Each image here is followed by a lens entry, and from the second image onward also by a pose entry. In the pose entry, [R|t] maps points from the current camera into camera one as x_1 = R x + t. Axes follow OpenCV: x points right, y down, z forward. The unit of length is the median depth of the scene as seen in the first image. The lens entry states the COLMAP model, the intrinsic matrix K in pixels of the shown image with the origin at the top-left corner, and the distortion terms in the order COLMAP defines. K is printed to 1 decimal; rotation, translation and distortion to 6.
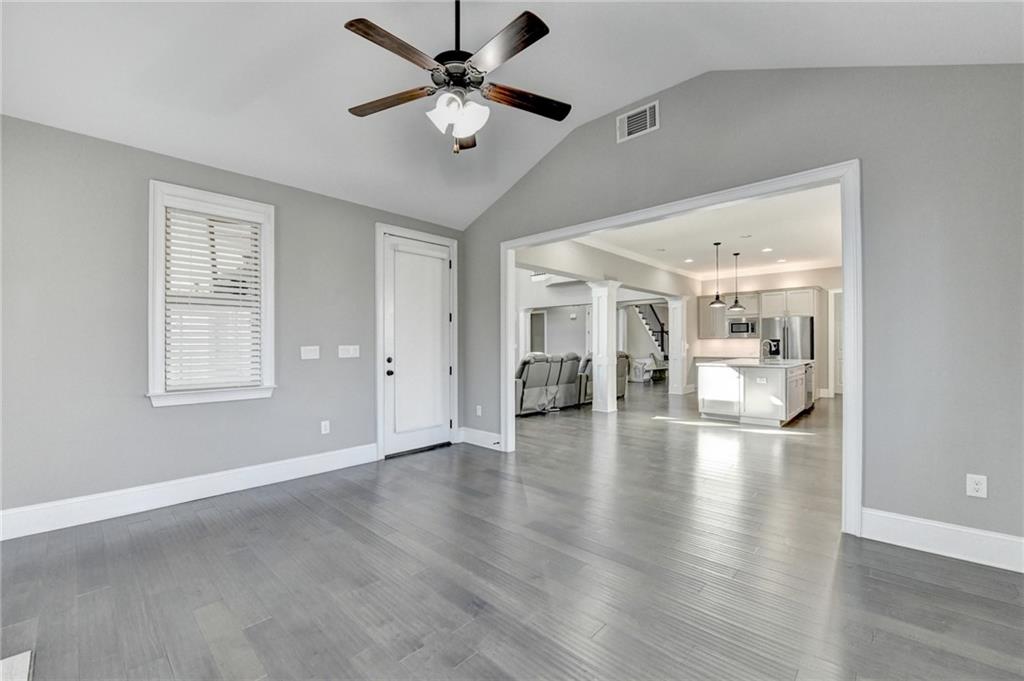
lens RADIAL K [[421.2, 0, 486.7], [0, 421.2, 341.8], [0, 0, 1]] dist [-0.001018, -0.000095]
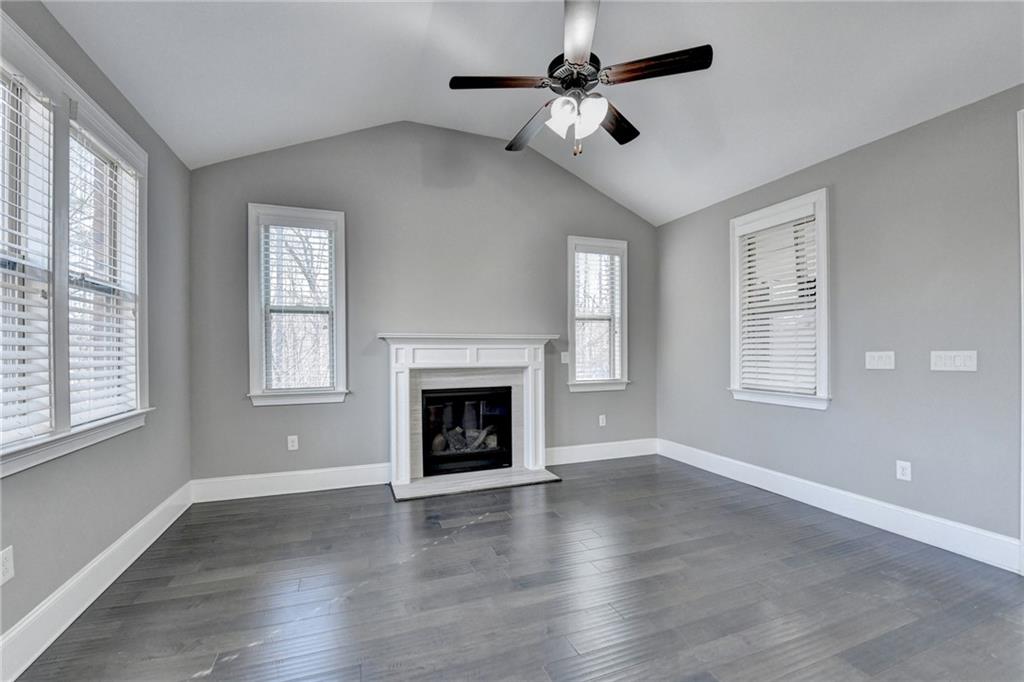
lens RADIAL K [[428.0, 0, 504.2], [0, 428.0, 354.0], [0, 0, 1]] dist [-0.021315, 0.000027]
pose [[-0.401177, 0.008901, -0.915957, 0.585794], [0.007786, 0.999950, 0.006307, 0.006136], [0.915967, -0.004602, -0.401227, 0.797702]]
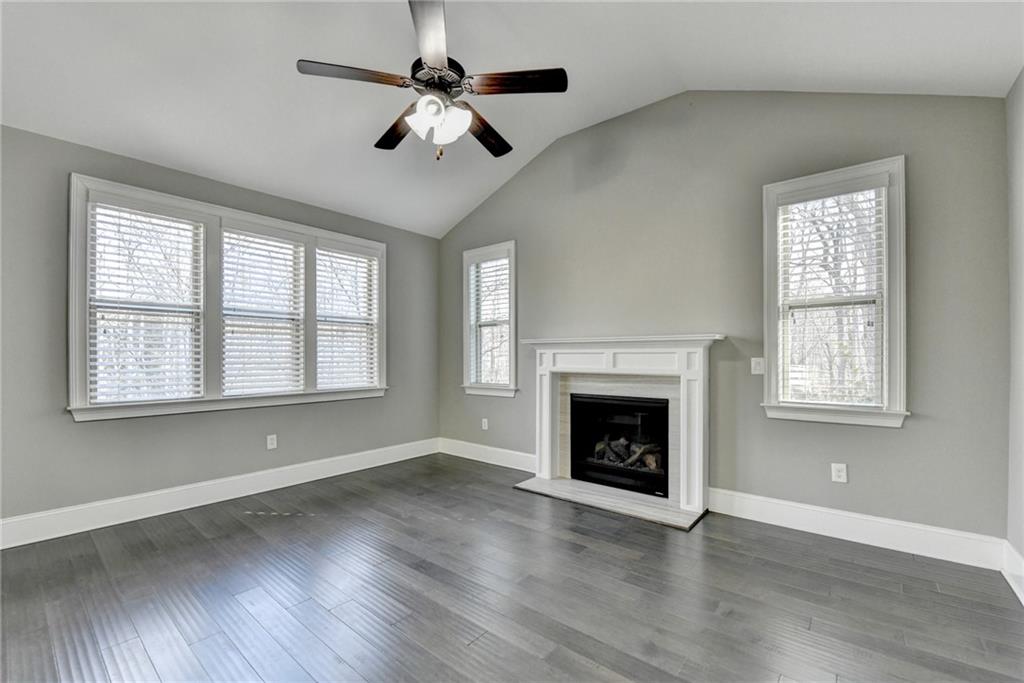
lens RADIAL K [[428.0, 0, 504.2], [0, 428.0, 354.5], [0, 0, 1]] dist [-0.021315, 0.000027]
pose [[-0.995921, 0.001177, -0.090217, -0.150265], [0.001574, 0.999989, -0.004328, 0.006150], [0.090211, -0.004452, -0.995913, 1.335380]]
